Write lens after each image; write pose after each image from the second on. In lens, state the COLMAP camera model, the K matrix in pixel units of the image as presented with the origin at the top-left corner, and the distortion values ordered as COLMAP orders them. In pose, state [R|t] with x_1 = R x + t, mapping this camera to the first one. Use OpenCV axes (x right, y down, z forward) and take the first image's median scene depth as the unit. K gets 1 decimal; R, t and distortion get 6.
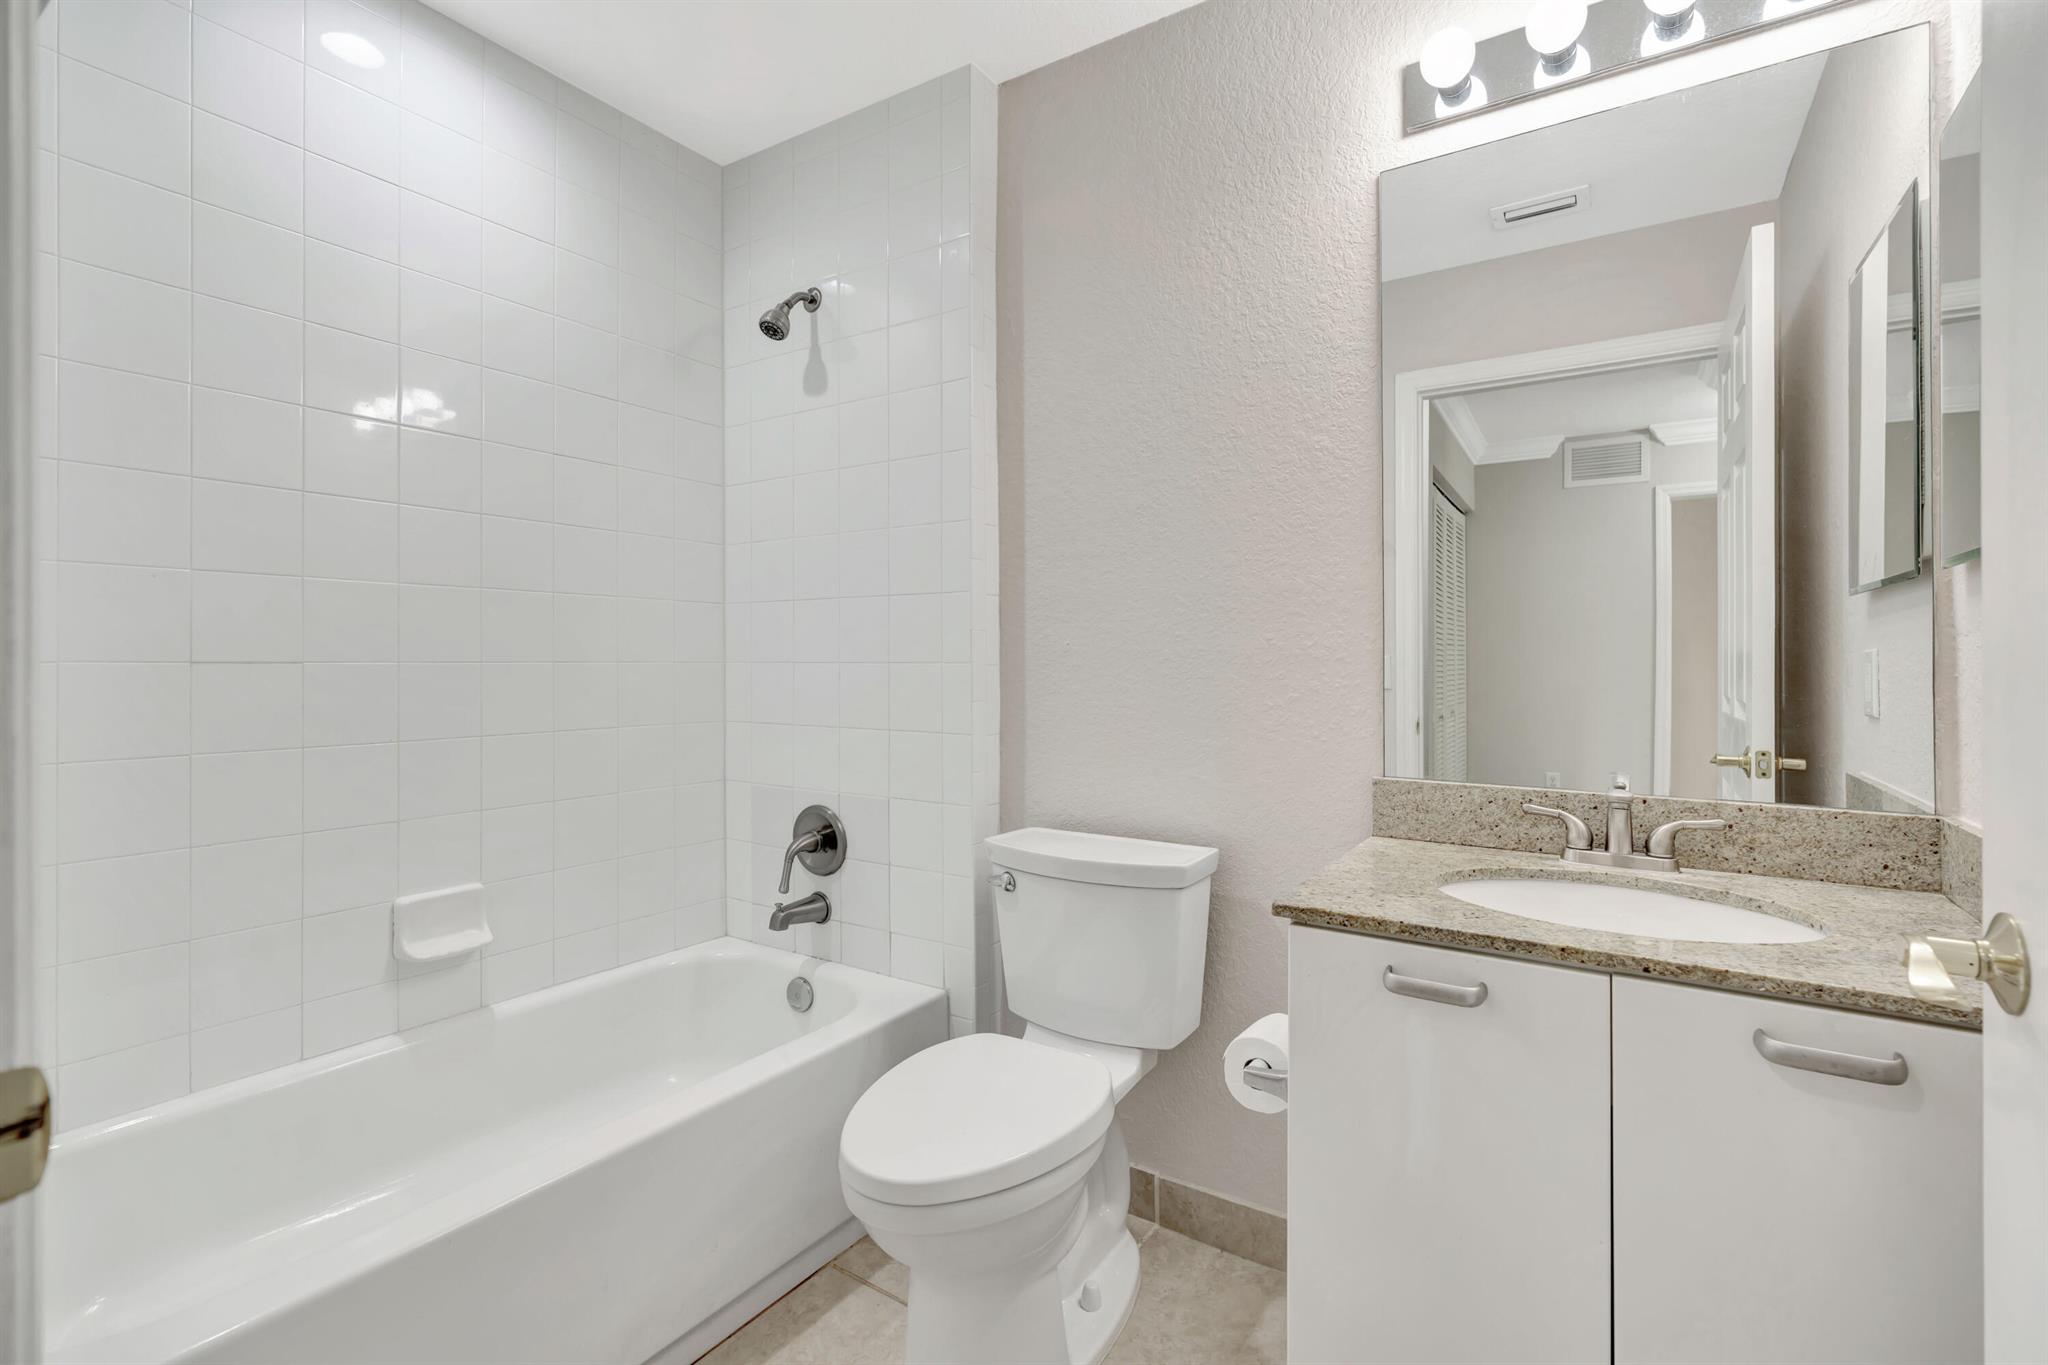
lens RADIAL K [[922.4, 0, 1027.2], [0, 922.4, 680.3], [0, 0, 1]] dist [-0.017184, 0.006352]
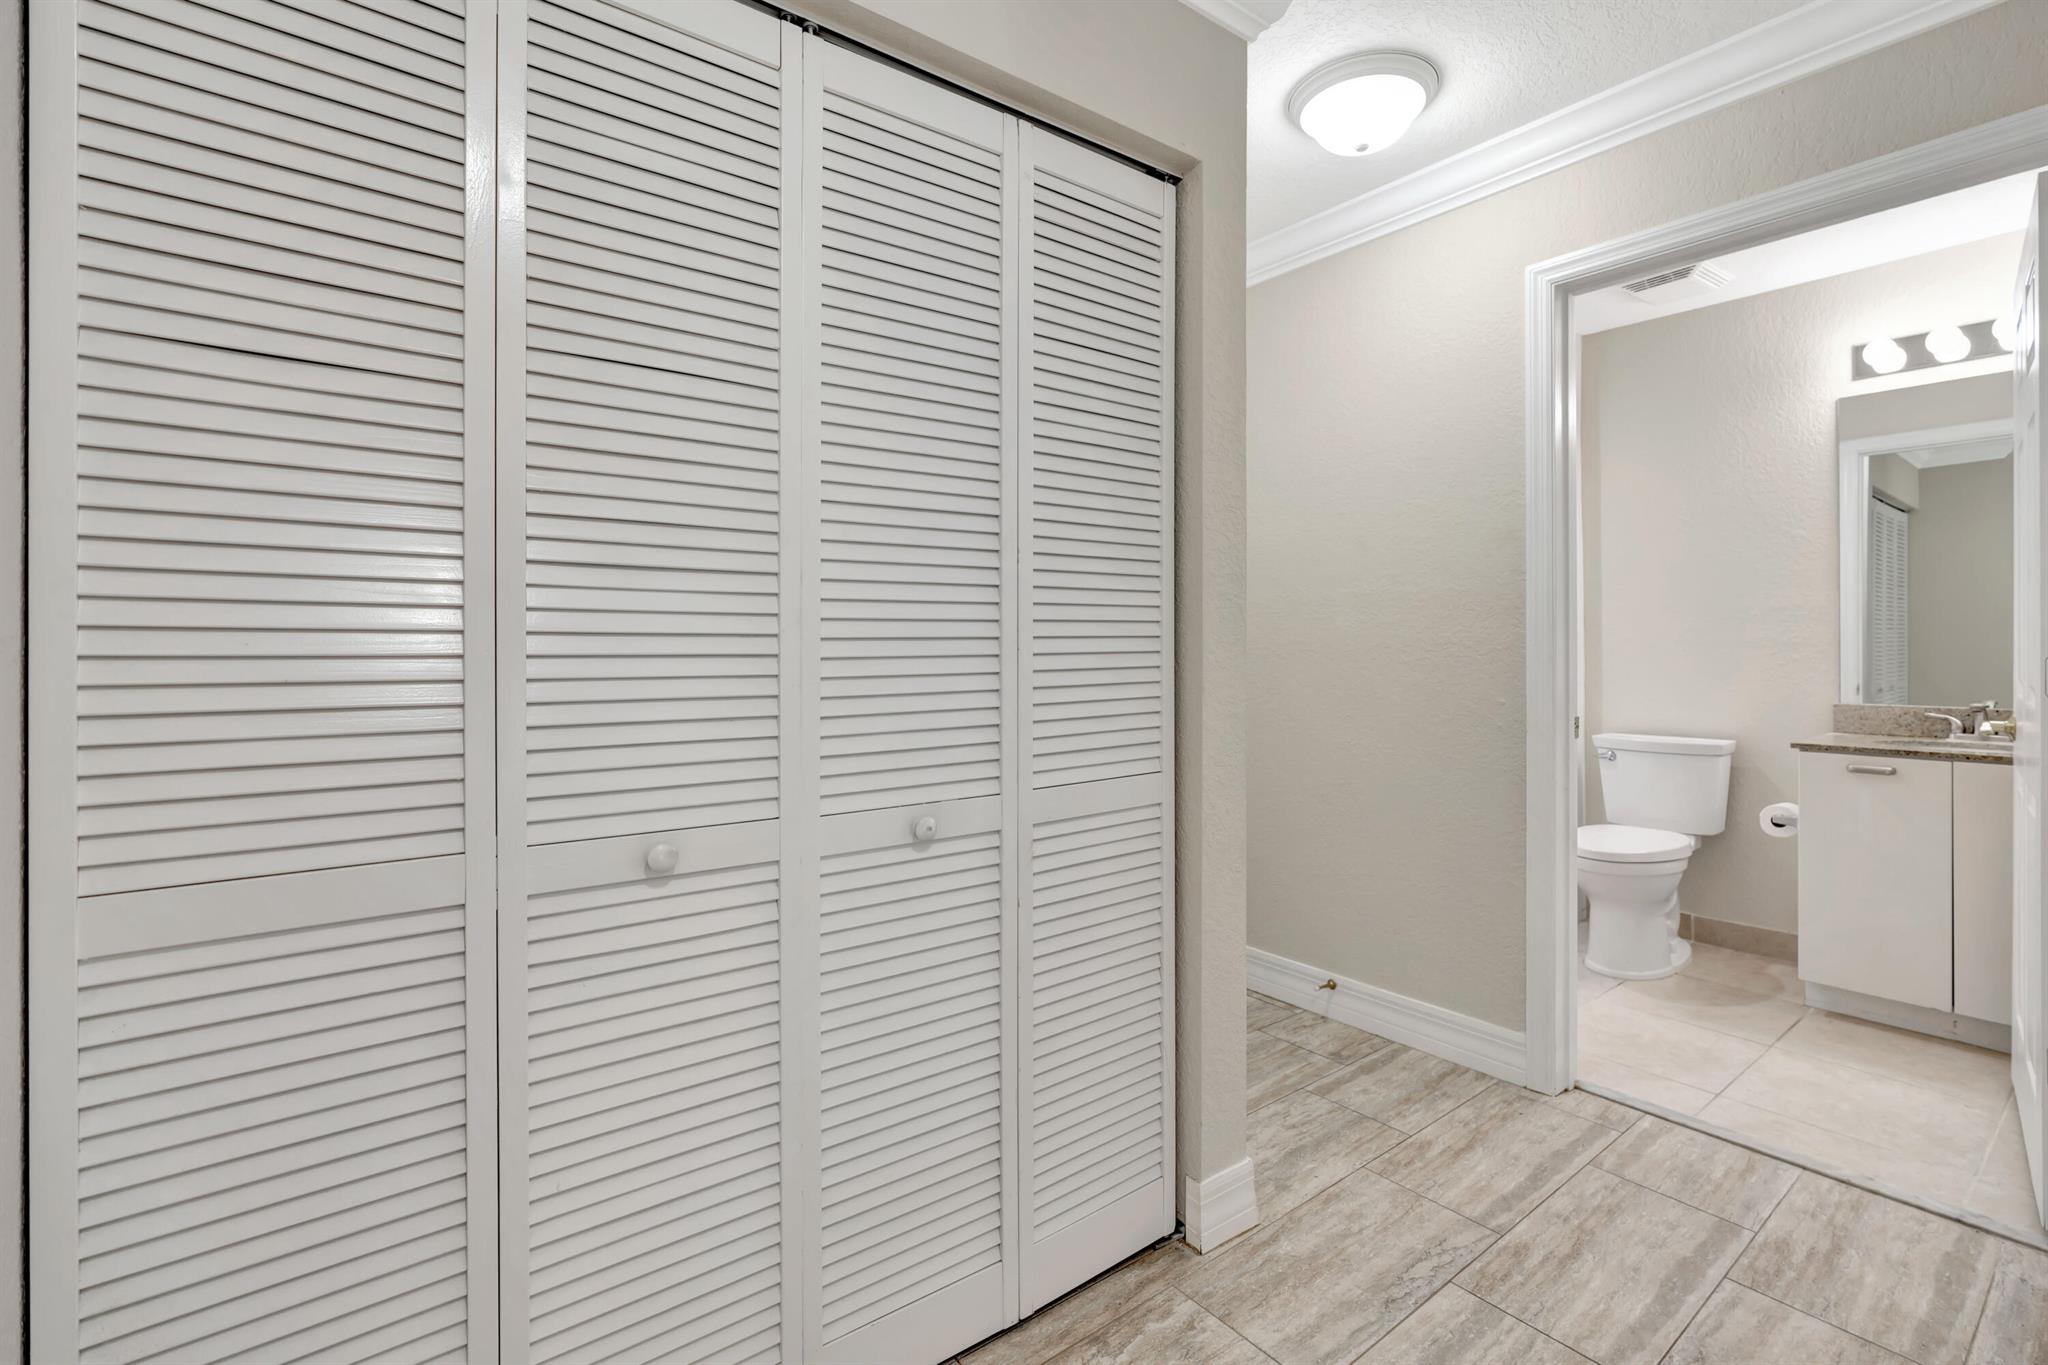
lens RADIAL K [[922.4, 0, 1027.5], [0, 922.4, 675.7], [0, 0, 1]] dist [-0.017184, 0.006352]
pose [[0.944999, -0.005426, -0.327027, -0.634900], [0.009471, 0.999897, 0.010776, 0.008946], [0.326935, -0.013281, 0.944954, -1.460366]]
